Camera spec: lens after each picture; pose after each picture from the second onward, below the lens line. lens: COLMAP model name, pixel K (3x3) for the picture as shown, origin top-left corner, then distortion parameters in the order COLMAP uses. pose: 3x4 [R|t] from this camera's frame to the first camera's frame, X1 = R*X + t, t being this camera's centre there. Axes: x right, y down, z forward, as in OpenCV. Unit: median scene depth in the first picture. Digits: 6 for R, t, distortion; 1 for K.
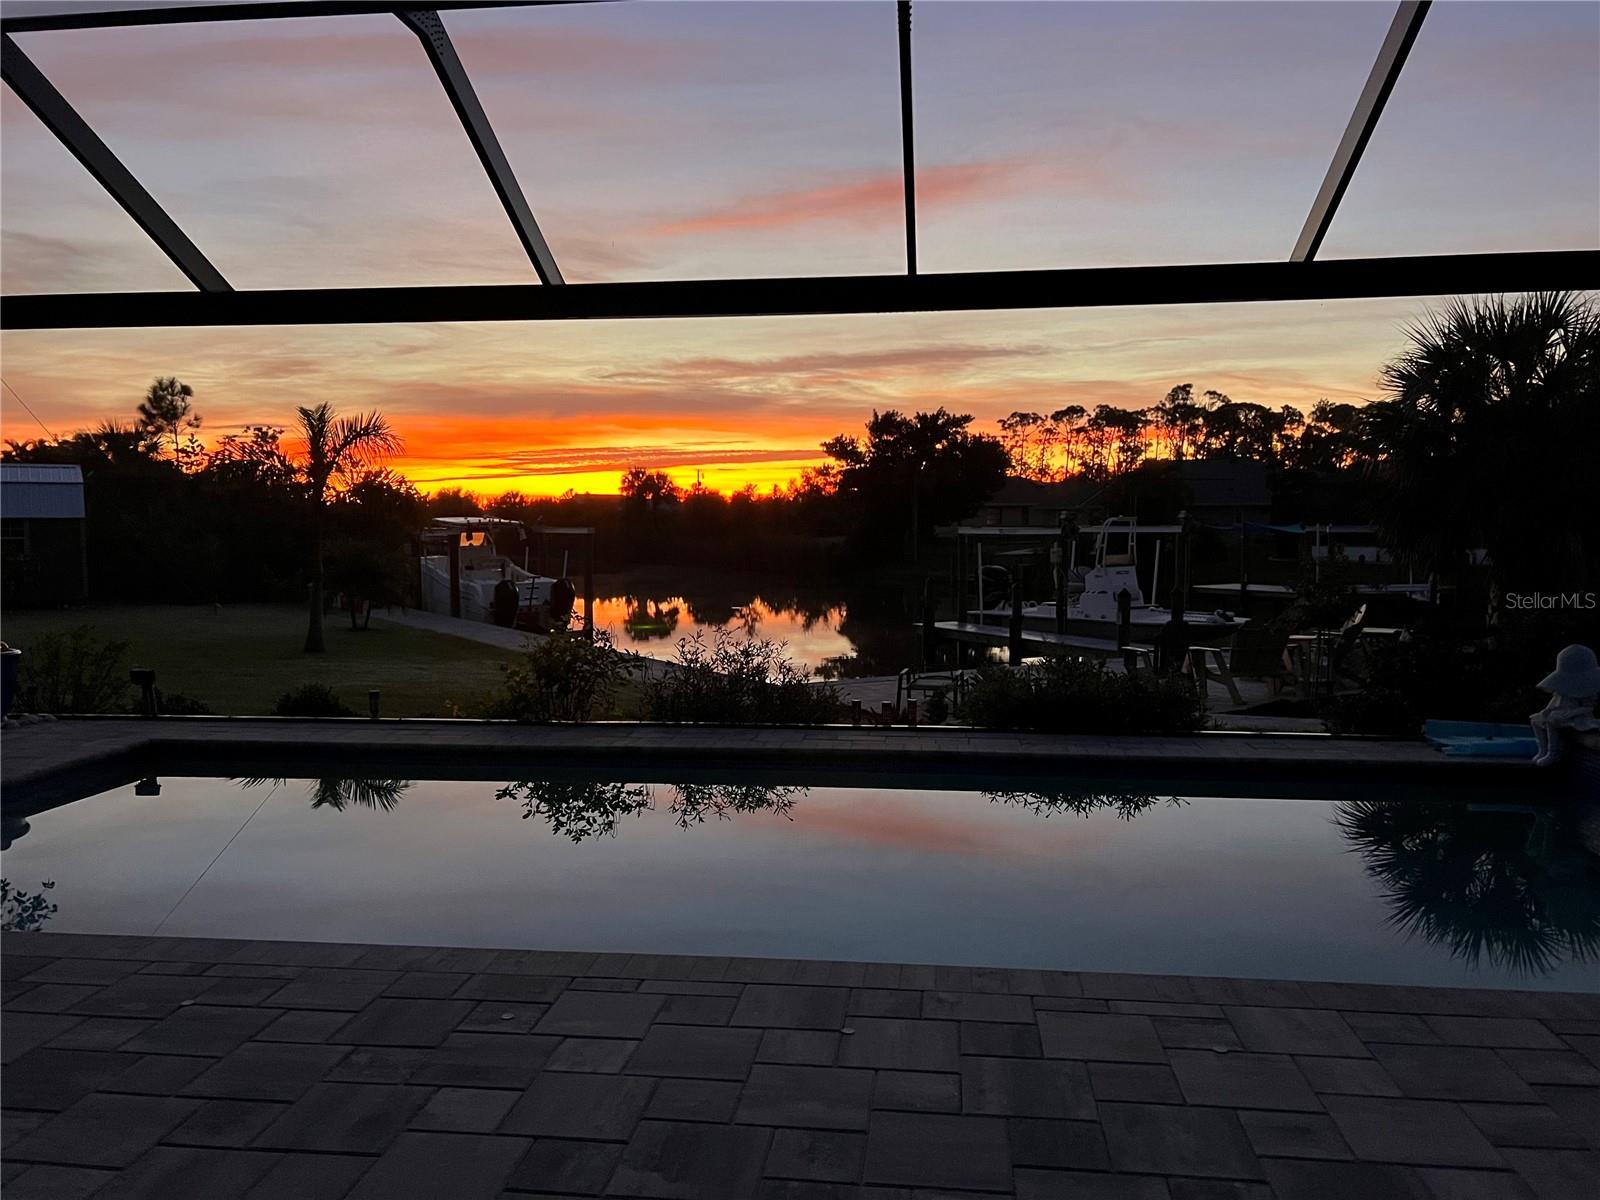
lens RADIAL K [[1193.6, 0, 796.7], [0, 1193.6, 602.5], [0, 0, 1]] dist [0.086854, -0.105817]
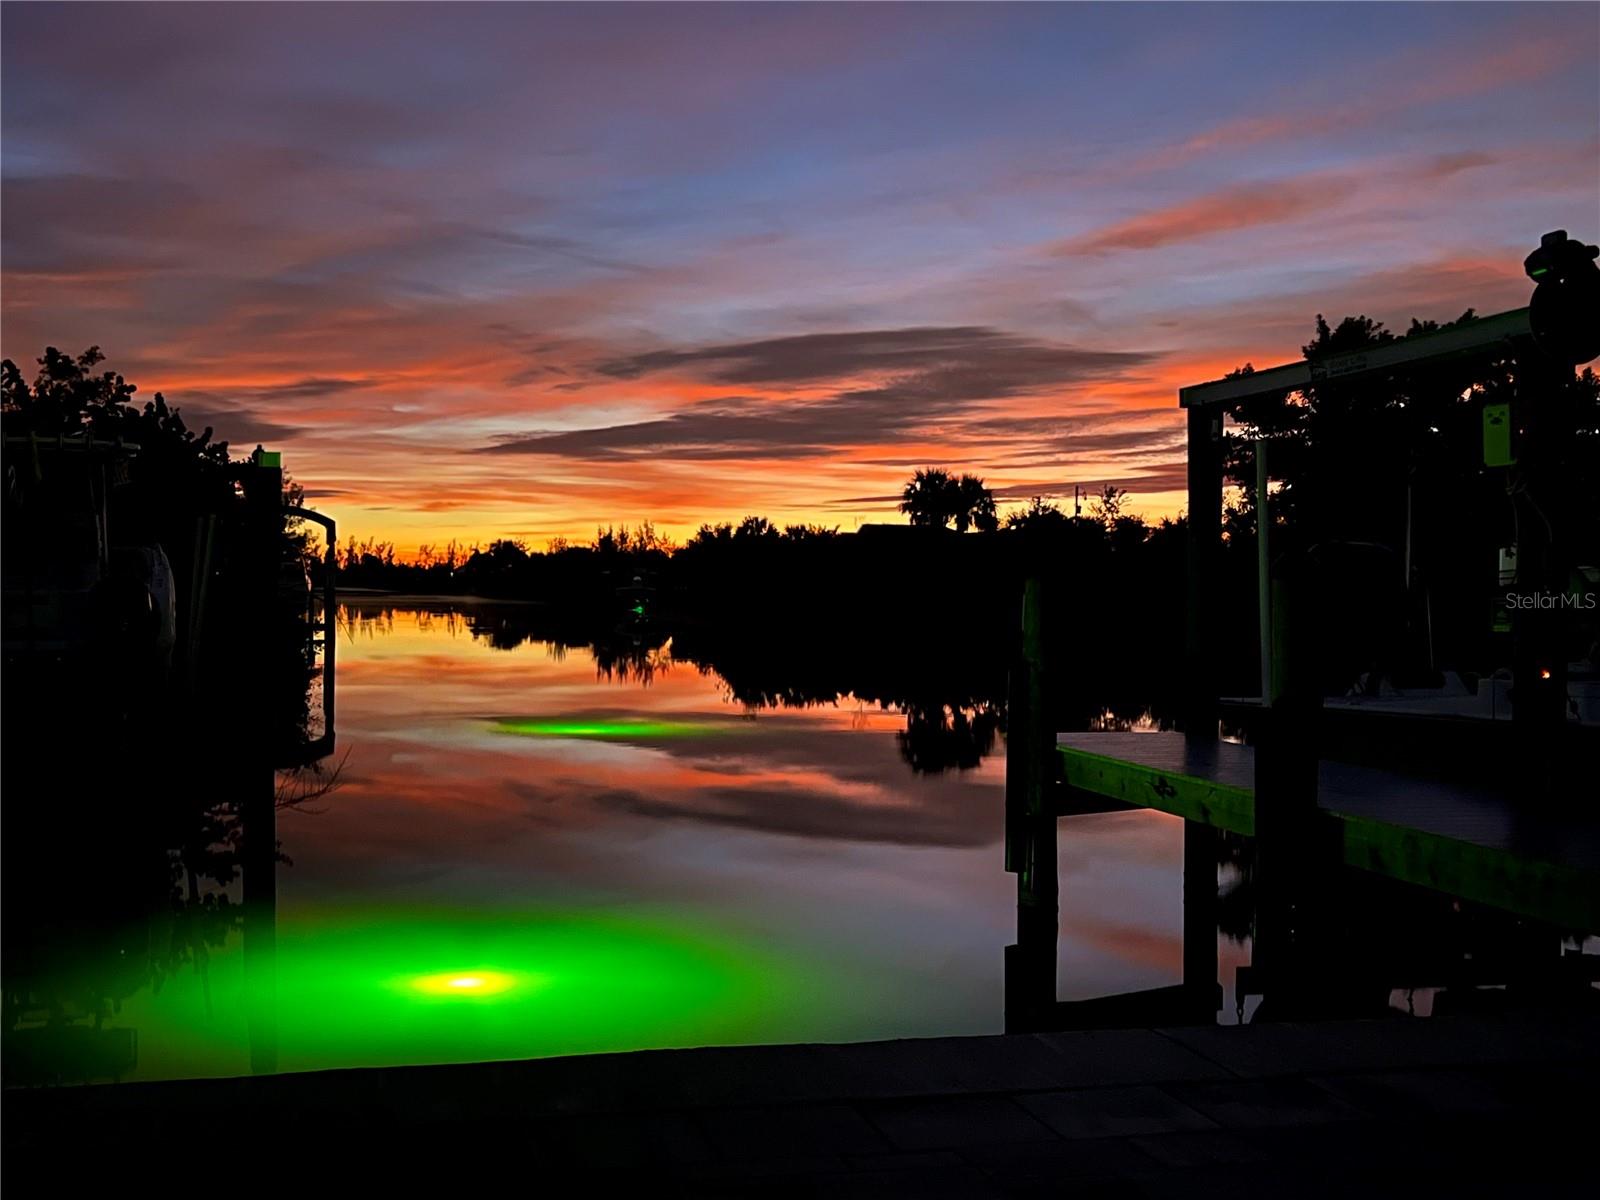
lens RADIAL K [[1837.1, 0, 800.9], [0, 1837.1, 595.1], [0, 0, 1]] dist [0.175971, -0.377475]
pose [[0.964498, 0.014739, -0.263680, 0.046056], [-0.031841, 0.997648, -0.060702, 0.003920], [0.262165, 0.066943, 0.962698, 0.162049]]
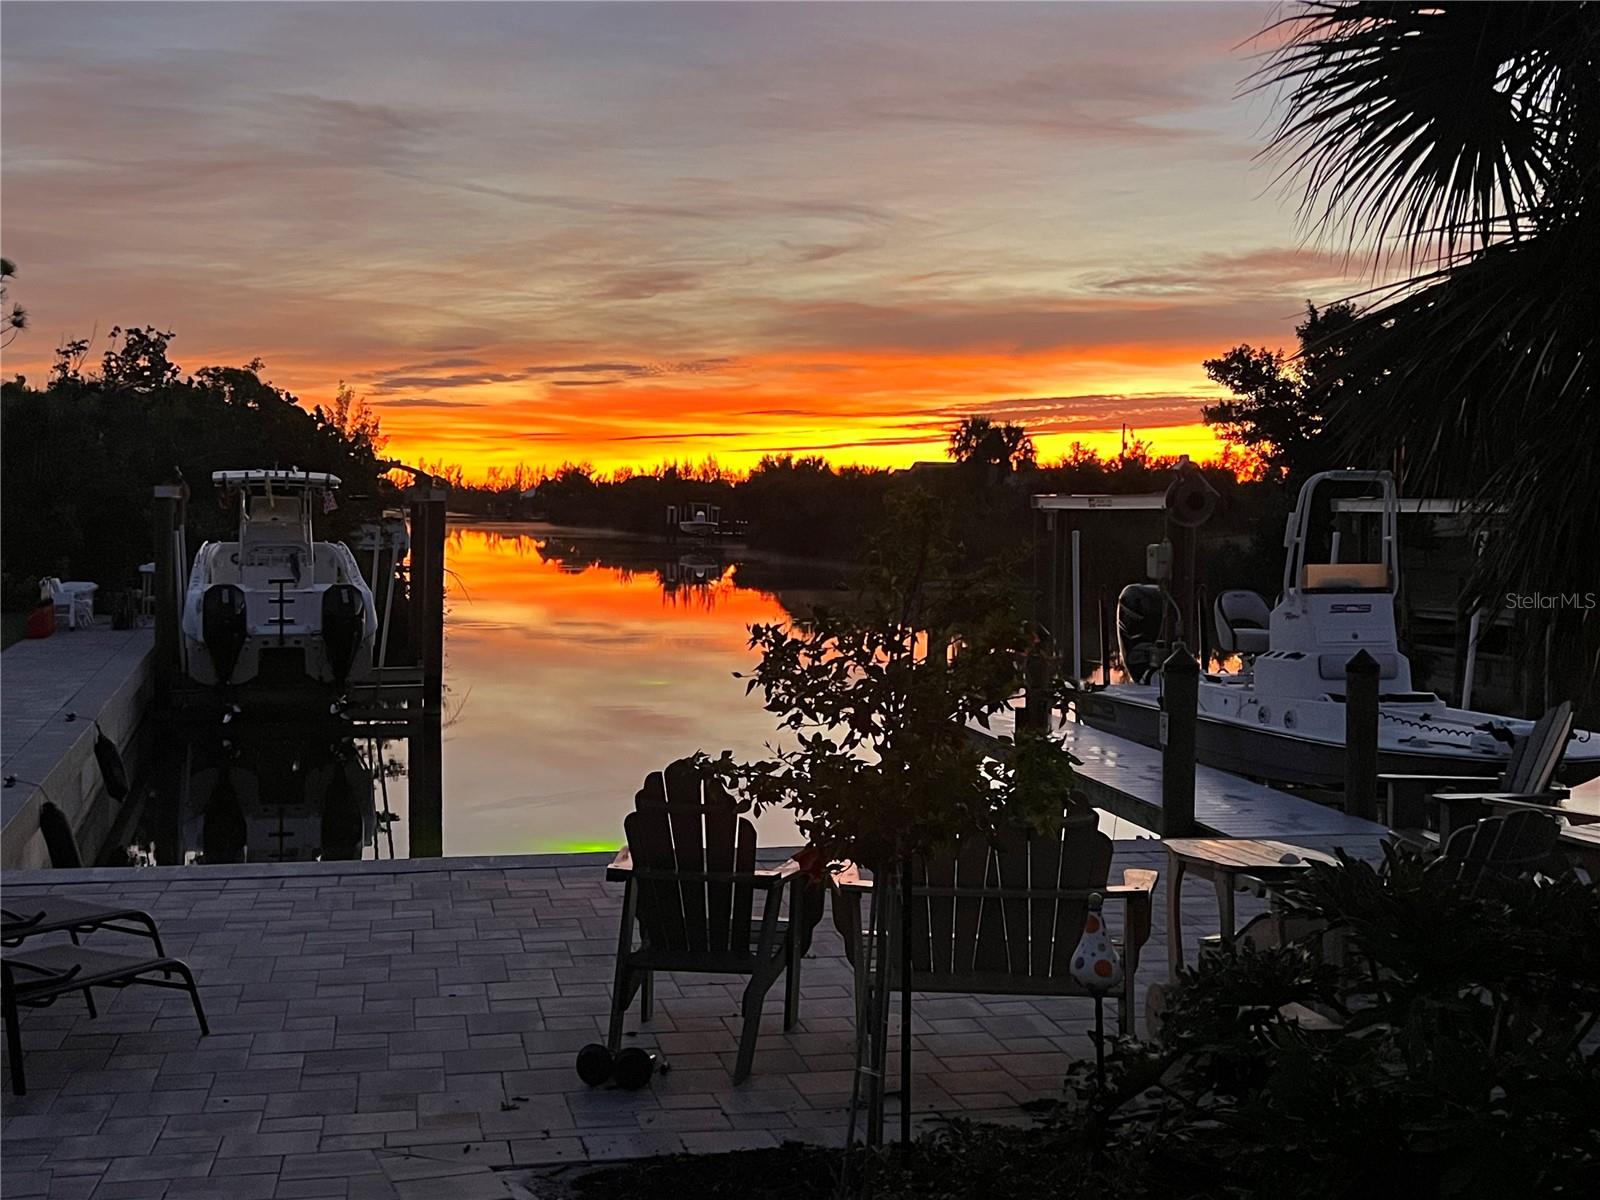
lens RADIAL K [[1837.1, 0, 800.9], [0, 1837.1, 595.1], [0, 0, 1]] dist [0.175971, -0.377475]
pose [[0.954746, 0.030999, -0.295801, 0.072858], [-0.037441, 0.999169, -0.016137, -0.003236], [0.295055, 0.026482, 0.955113, 0.090054]]
